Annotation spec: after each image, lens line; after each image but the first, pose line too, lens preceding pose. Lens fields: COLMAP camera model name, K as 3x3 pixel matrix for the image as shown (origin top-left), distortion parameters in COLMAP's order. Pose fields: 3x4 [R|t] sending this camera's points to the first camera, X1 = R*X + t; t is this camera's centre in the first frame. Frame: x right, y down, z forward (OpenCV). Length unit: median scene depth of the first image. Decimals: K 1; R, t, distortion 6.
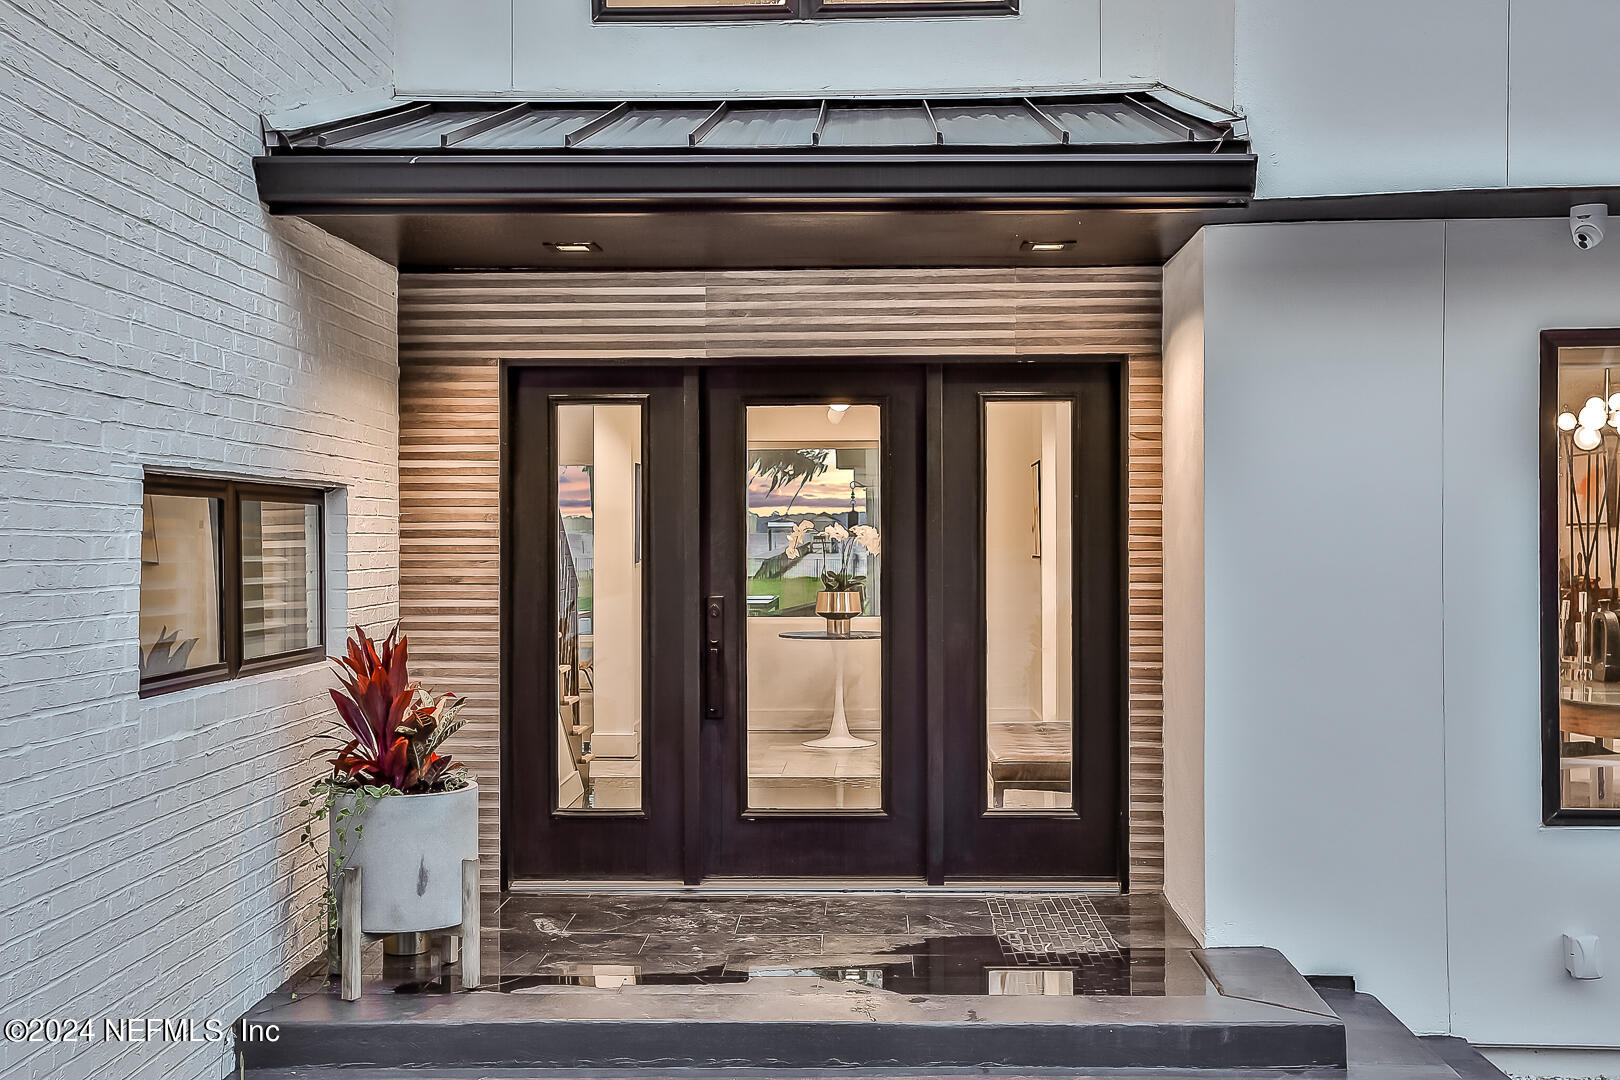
lens RADIAL K [[1738.3, 0, 810.0], [0, 1738.3, 540.0], [0, 0, 1]] dist [-0.014031, -0.000037]
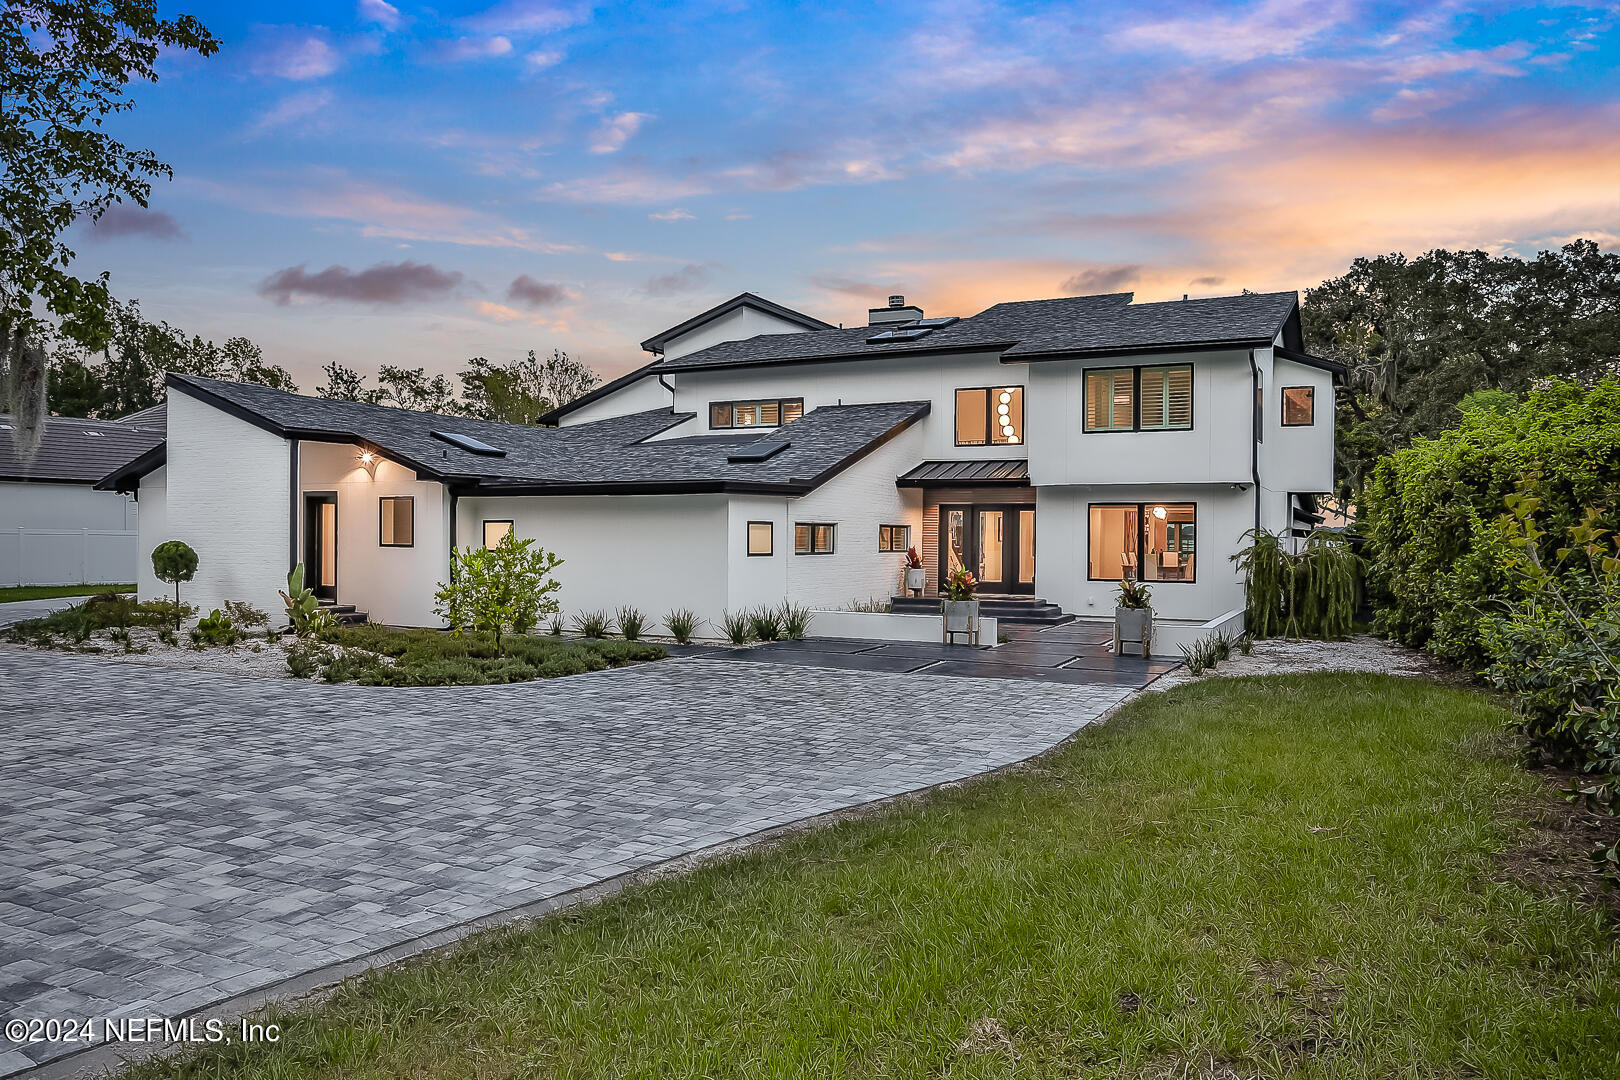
lens RADIAL K [[1176.4, 0, 810.6], [0, 1176.4, 564.6], [0, 0, 1]] dist [0.007867, -0.002159]
pose [[0.916968, 0.018514, -0.398530, 1.050589], [-0.011439, 0.999732, 0.020124, 0.027441], [0.398796, -0.013894, 0.916934, -2.922551]]
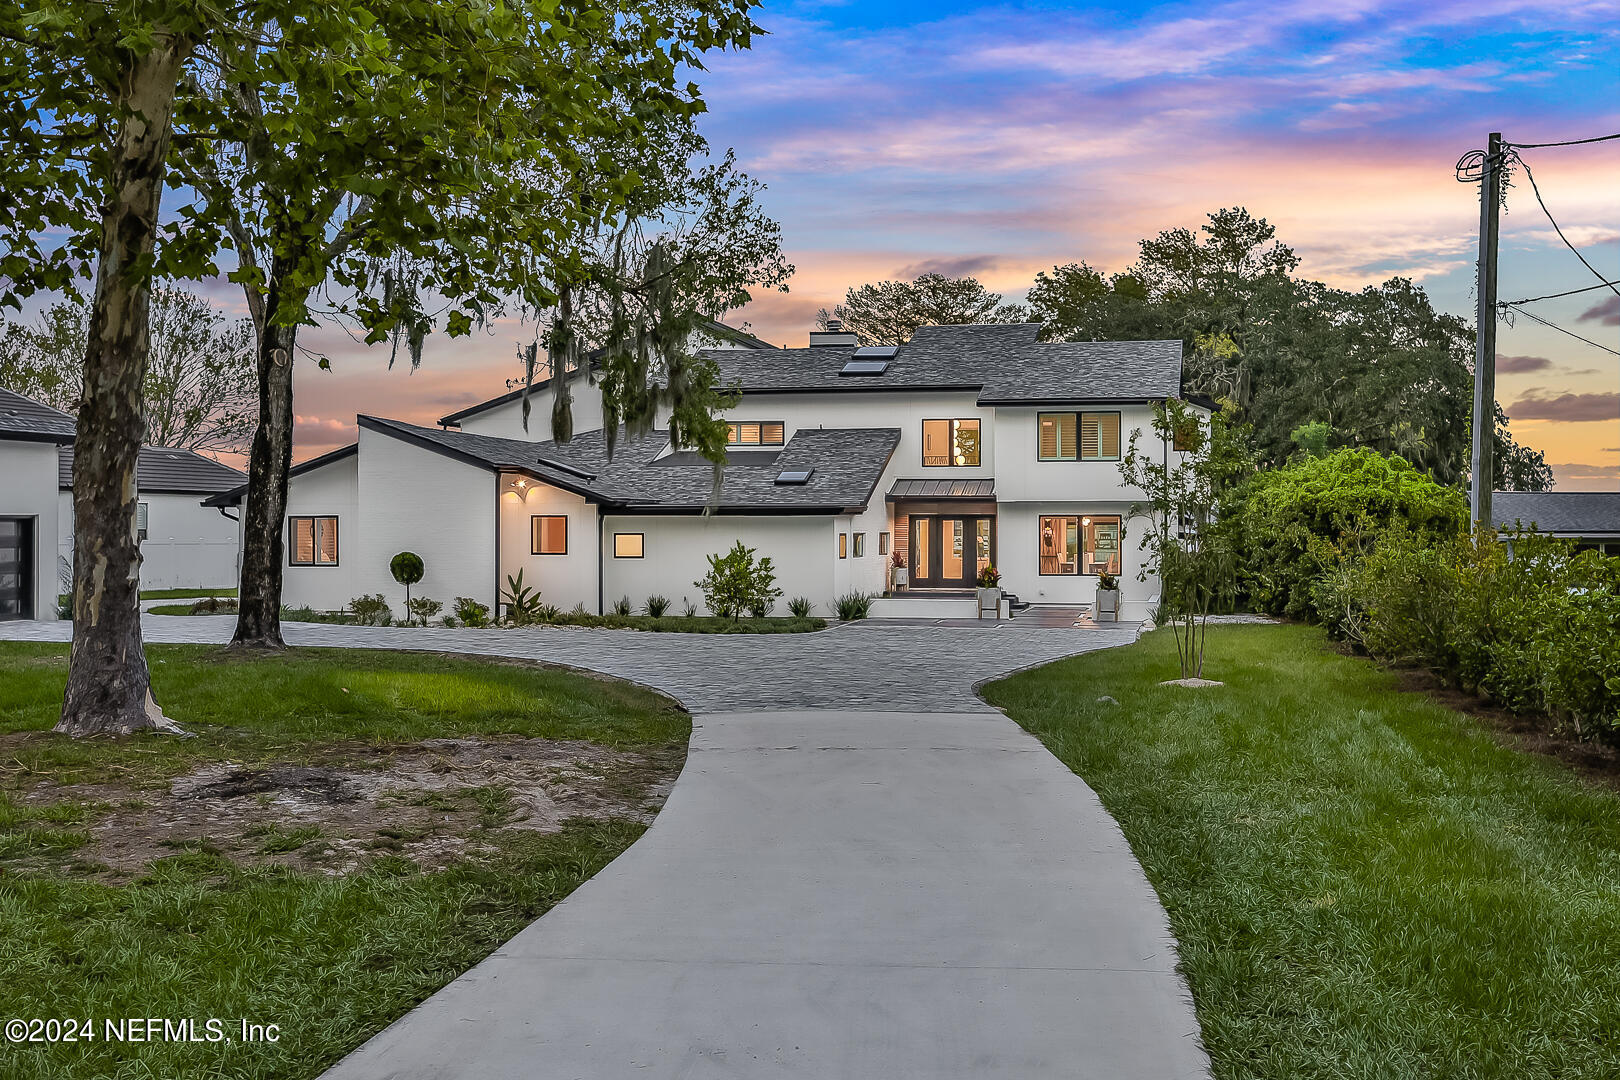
lens RADIAL K [[1738.3, 0, 810.0], [0, 1738.3, 540.0], [0, 0, 1]] dist [-0.014031, -0.000037]
pose [[0.982453, 0.004557, -0.186455, 0.770170], [-0.004984, 0.999986, -0.001820, 0.016103], [0.186444, 0.002717, 0.982462, -6.200142]]
